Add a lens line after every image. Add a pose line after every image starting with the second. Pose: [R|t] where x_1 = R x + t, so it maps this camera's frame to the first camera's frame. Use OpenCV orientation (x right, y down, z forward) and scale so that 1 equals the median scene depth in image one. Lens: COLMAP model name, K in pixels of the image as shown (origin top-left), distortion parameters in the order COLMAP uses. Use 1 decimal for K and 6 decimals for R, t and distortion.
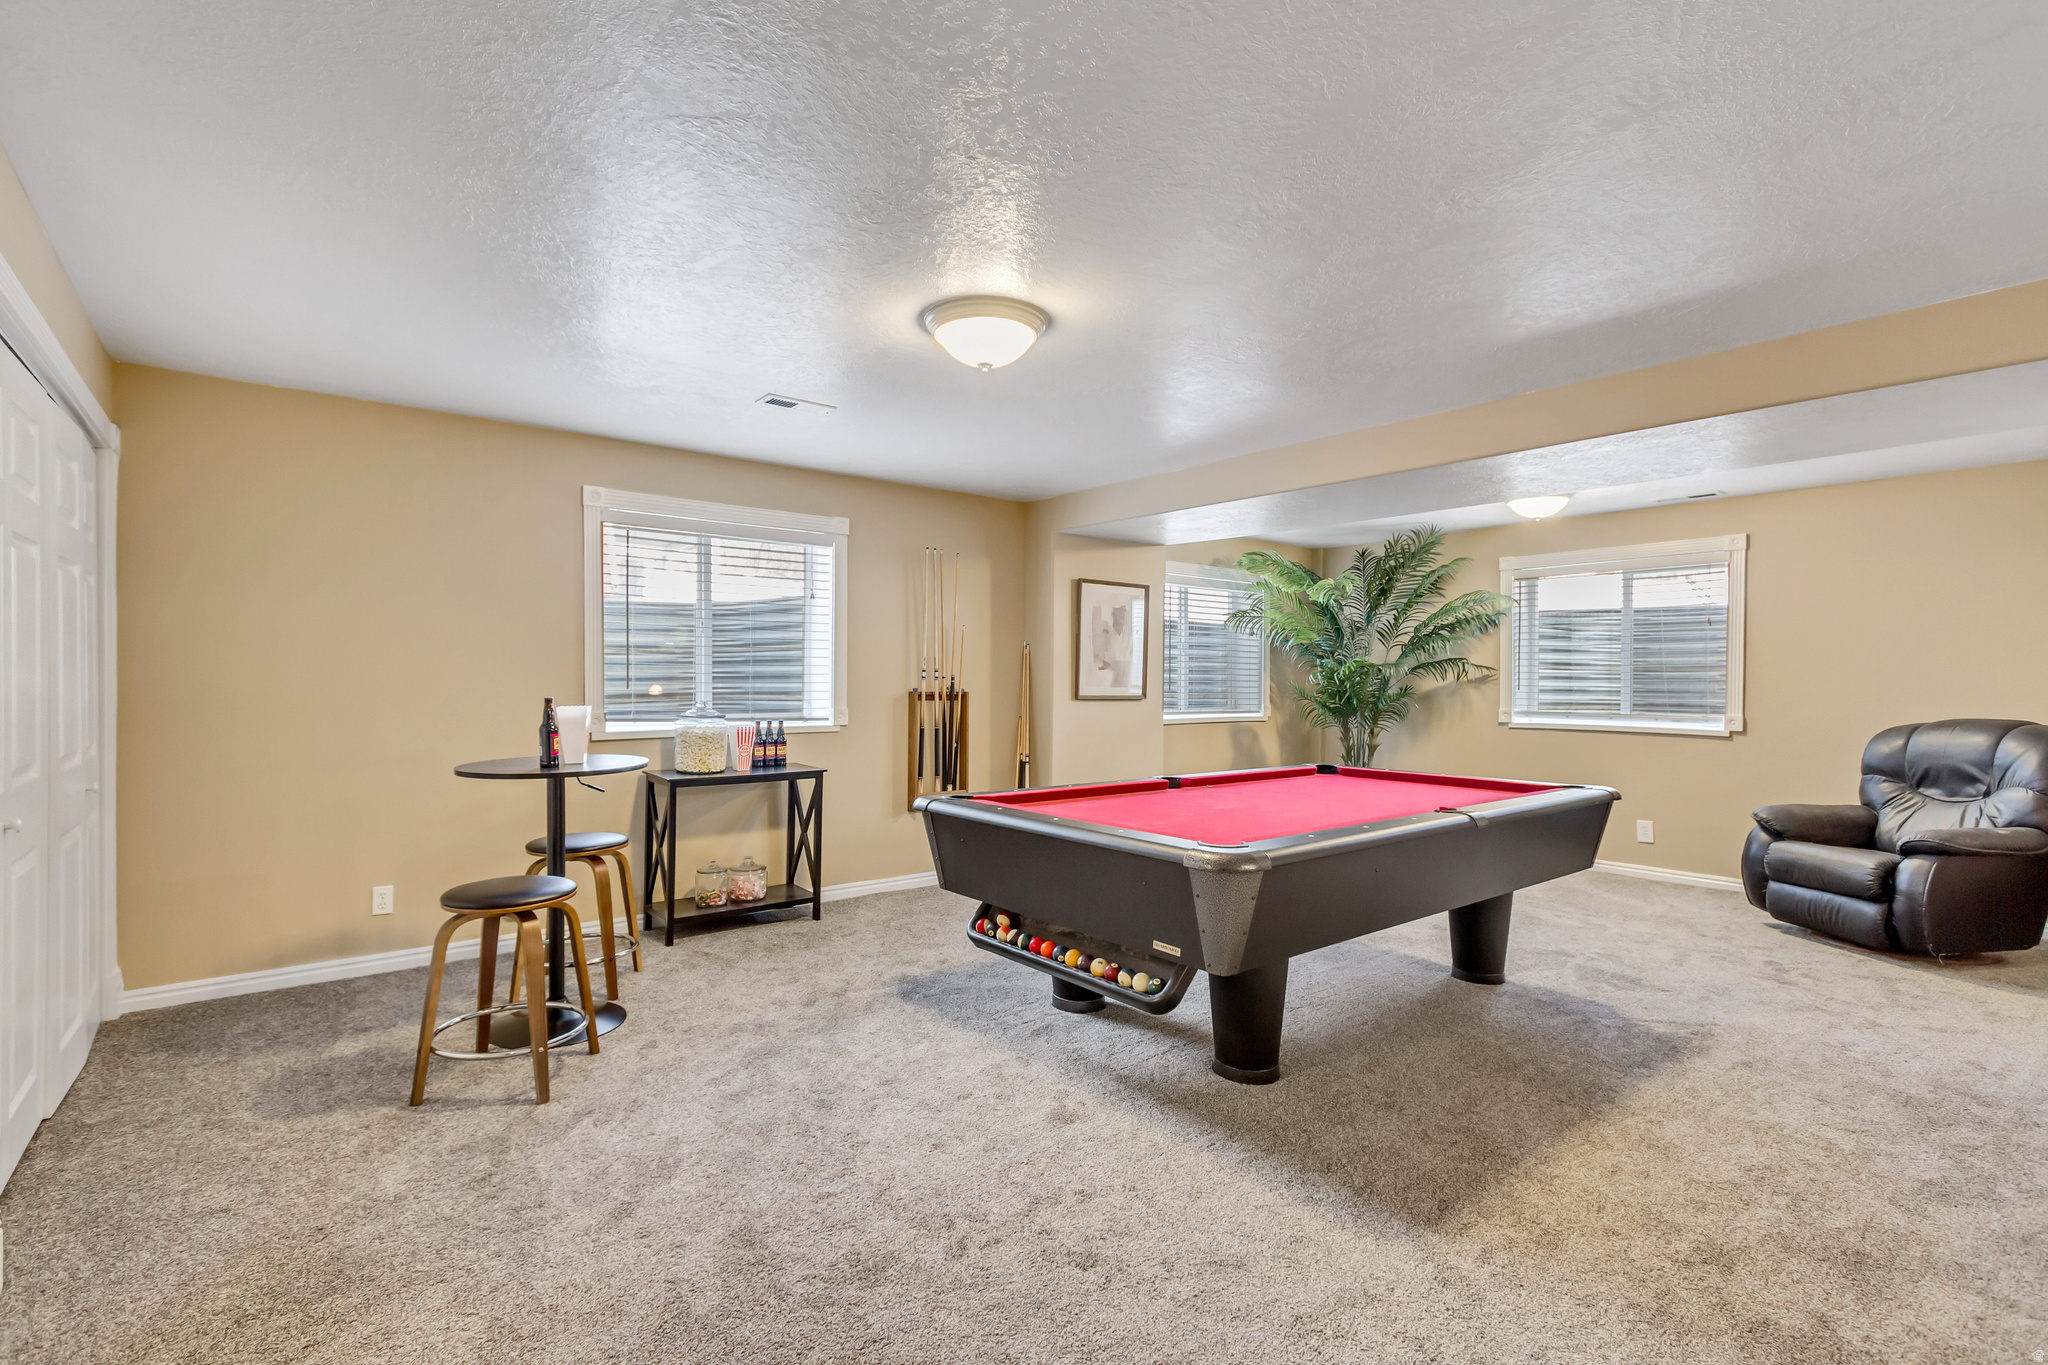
lens RADIAL K [[949.8, 0, 1019.7], [0, 949.8, 691.9], [0, 0, 1]] dist [0.006961, -0.001110]
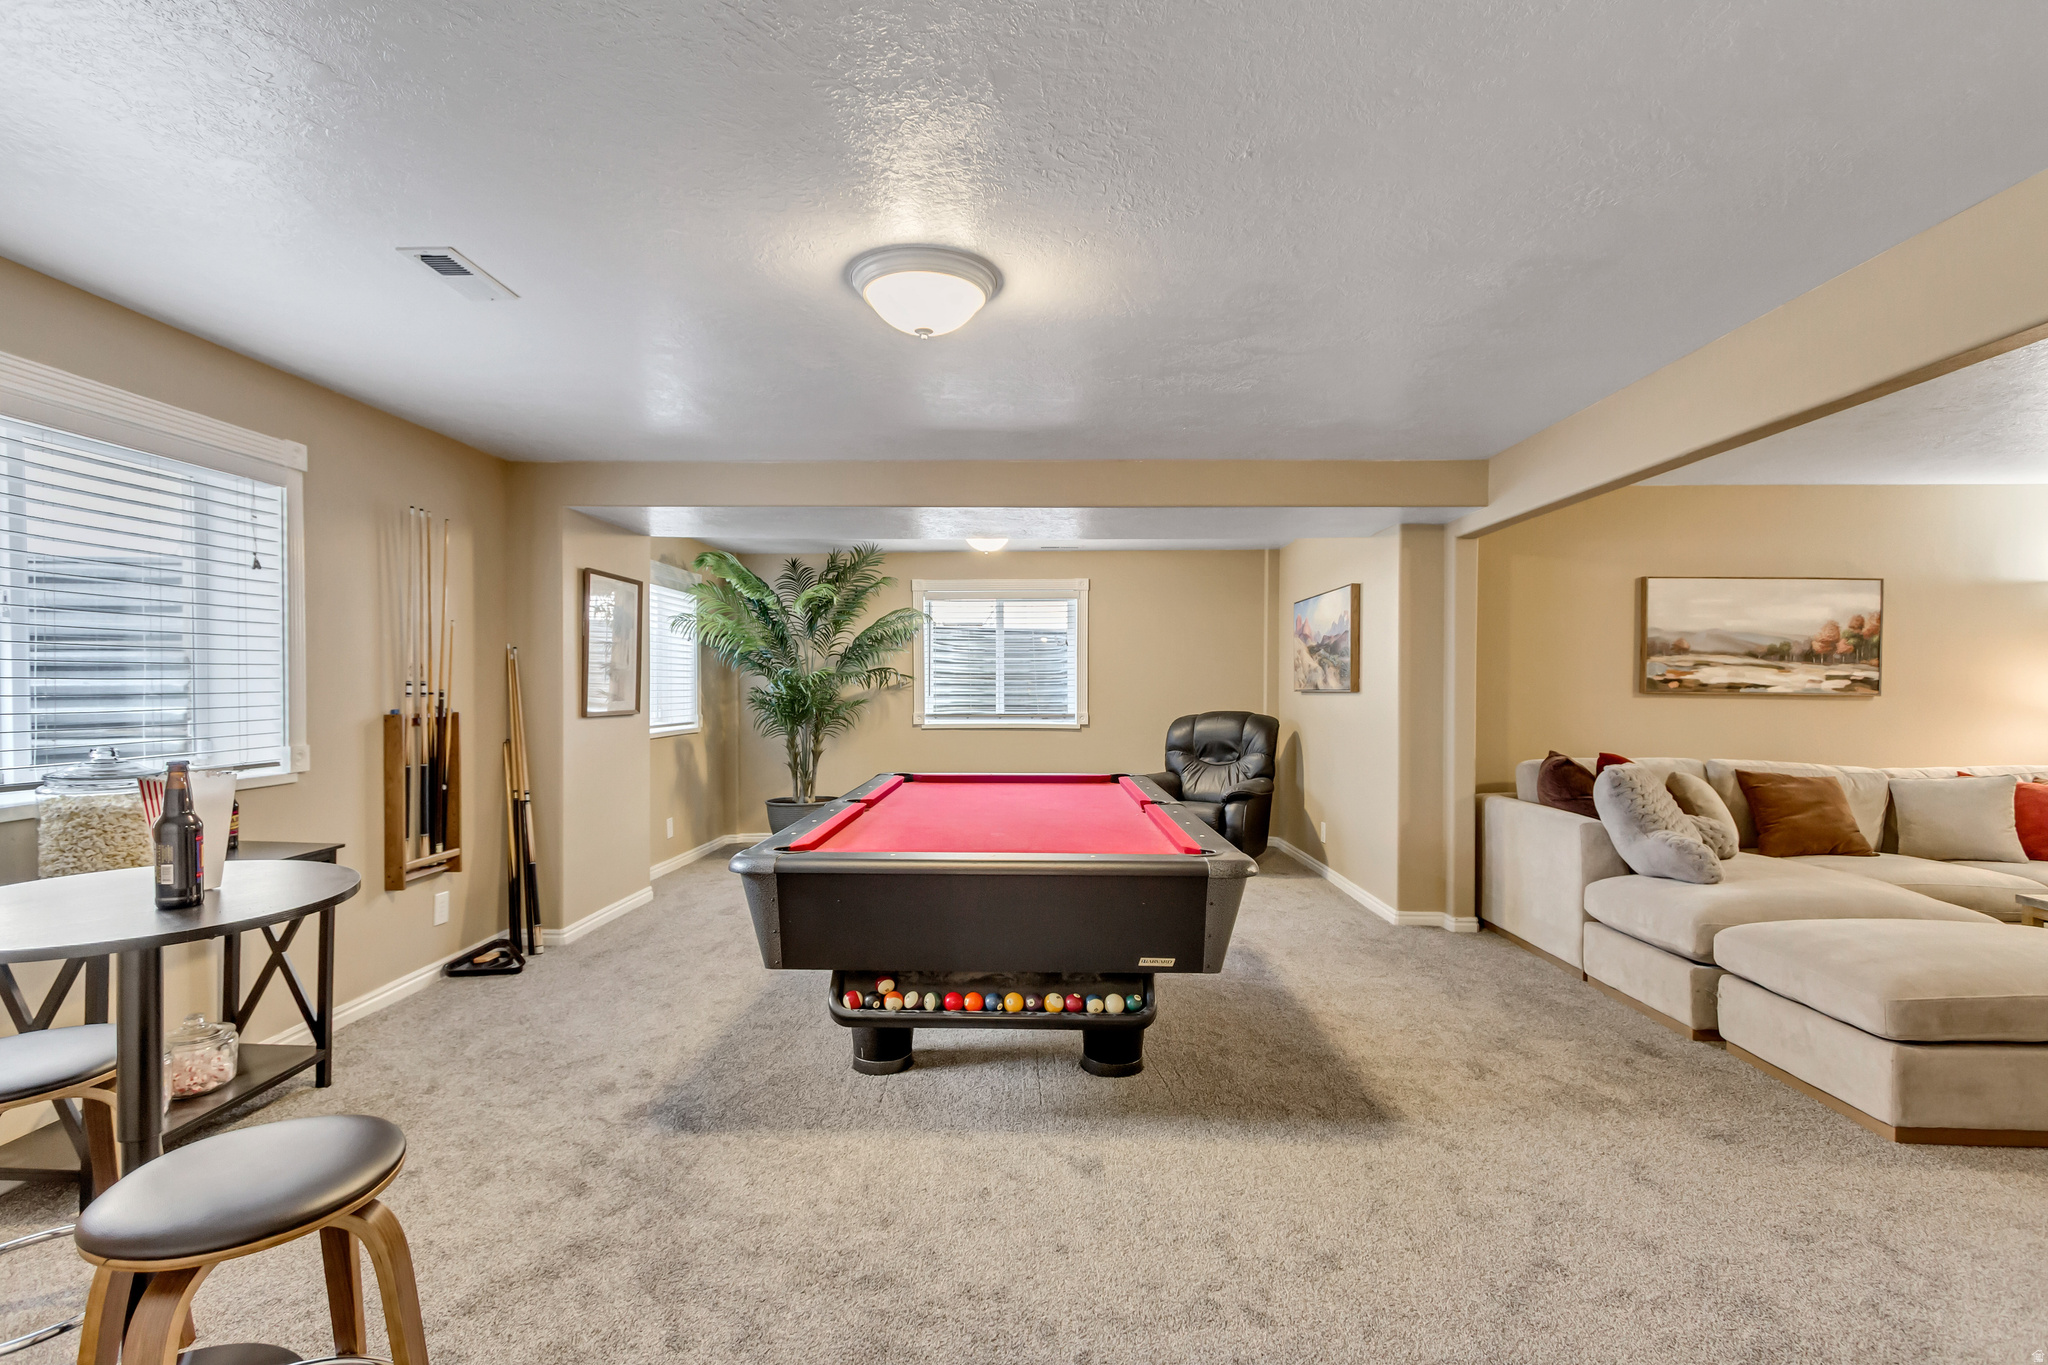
lens RADIAL K [[949.8, 0, 1019.7], [0, 949.8, 691.9], [0, 0, 1]] dist [0.006961, -0.001110]
pose [[0.641201, -0.013337, 0.767257, -0.368101], [0.013273, 0.999892, 0.006289, -0.015843], [-0.767258, 0.006151, 0.641309, 0.228228]]
